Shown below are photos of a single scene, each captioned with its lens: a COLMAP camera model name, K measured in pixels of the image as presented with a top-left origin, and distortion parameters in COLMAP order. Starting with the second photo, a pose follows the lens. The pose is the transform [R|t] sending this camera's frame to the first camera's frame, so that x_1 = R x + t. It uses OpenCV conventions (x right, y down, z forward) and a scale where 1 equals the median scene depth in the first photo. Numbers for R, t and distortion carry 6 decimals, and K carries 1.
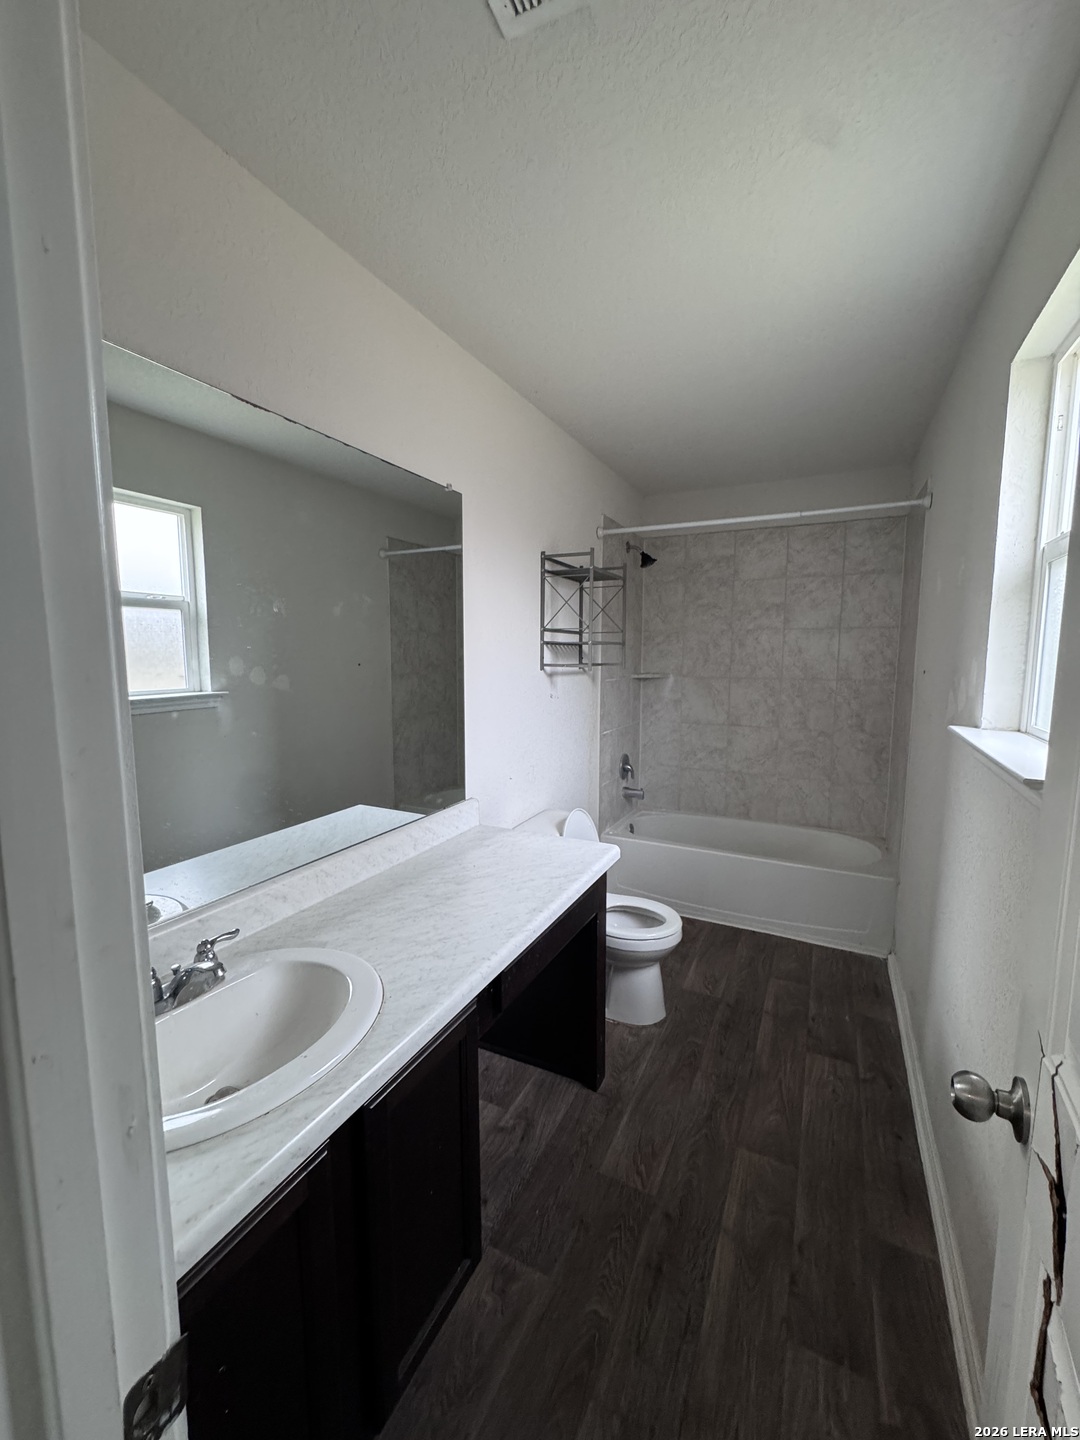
lens RADIAL K [[580.5, 0, 539.7], [0, 580.5, 719.7], [0, 0, 1]] dist [-0.000674, 0.000205]
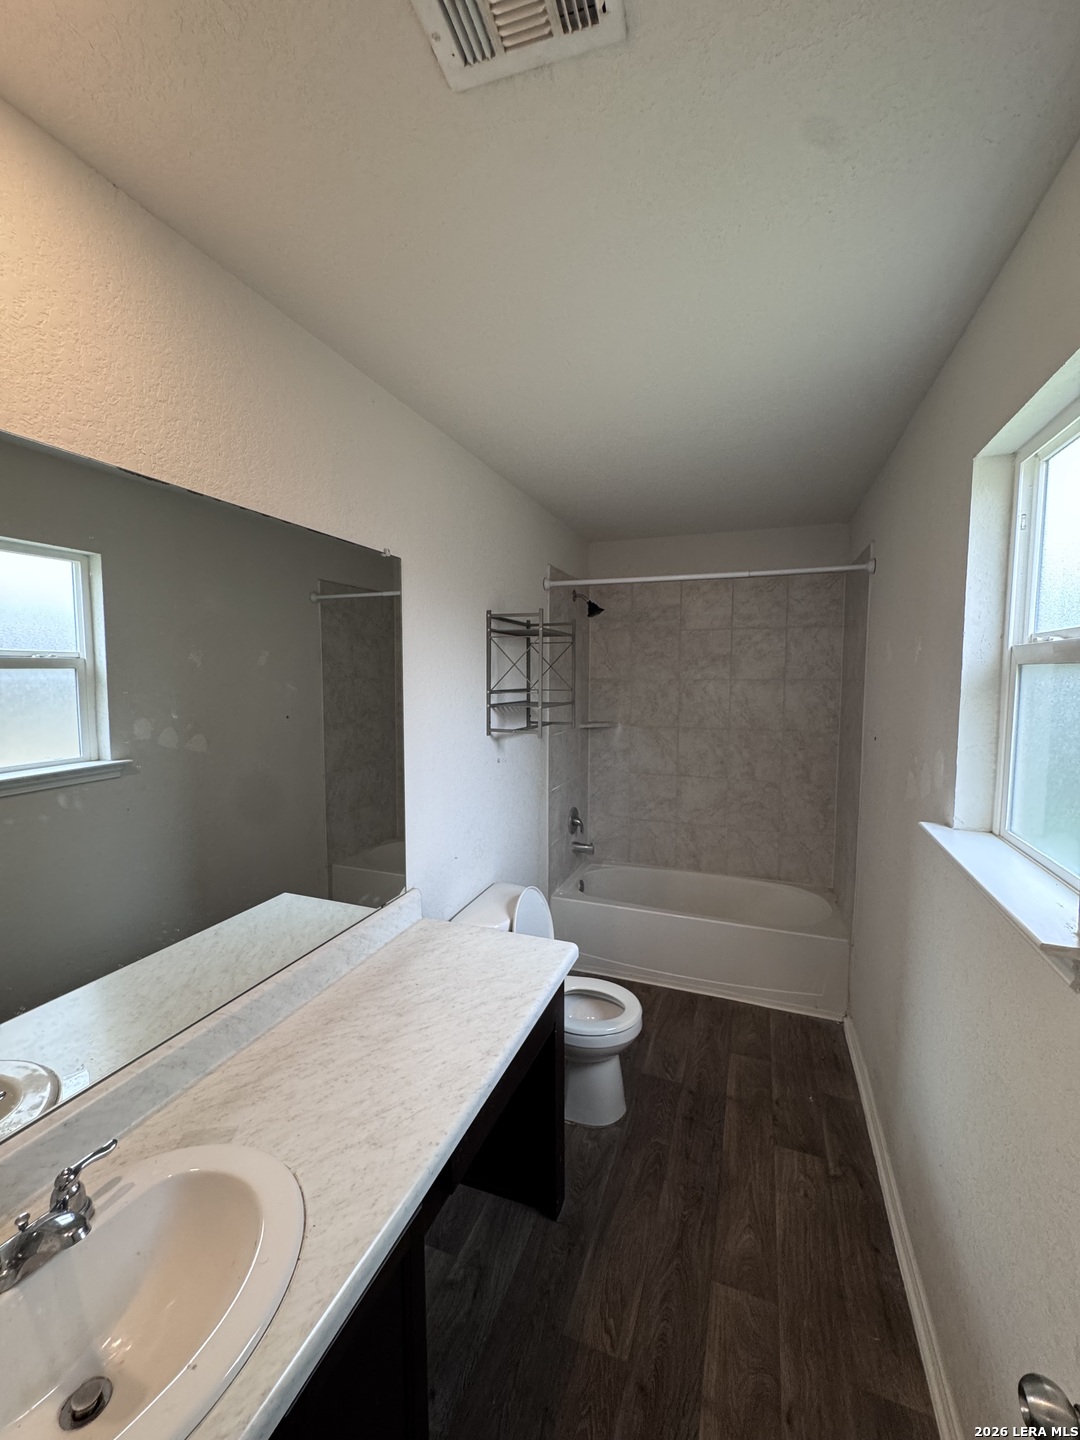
lens RADIAL K [[579.9, 0, 540.0], [0, 579.9, 720.0], [0, 0, 1]] dist [-0.000609, -0.000001]
pose [[0.994704, -0.008702, 0.102412, -0.010622], [0.012050, 0.999411, -0.032120, -0.091431], [-0.102072, 0.033184, 0.994223, 0.071078]]
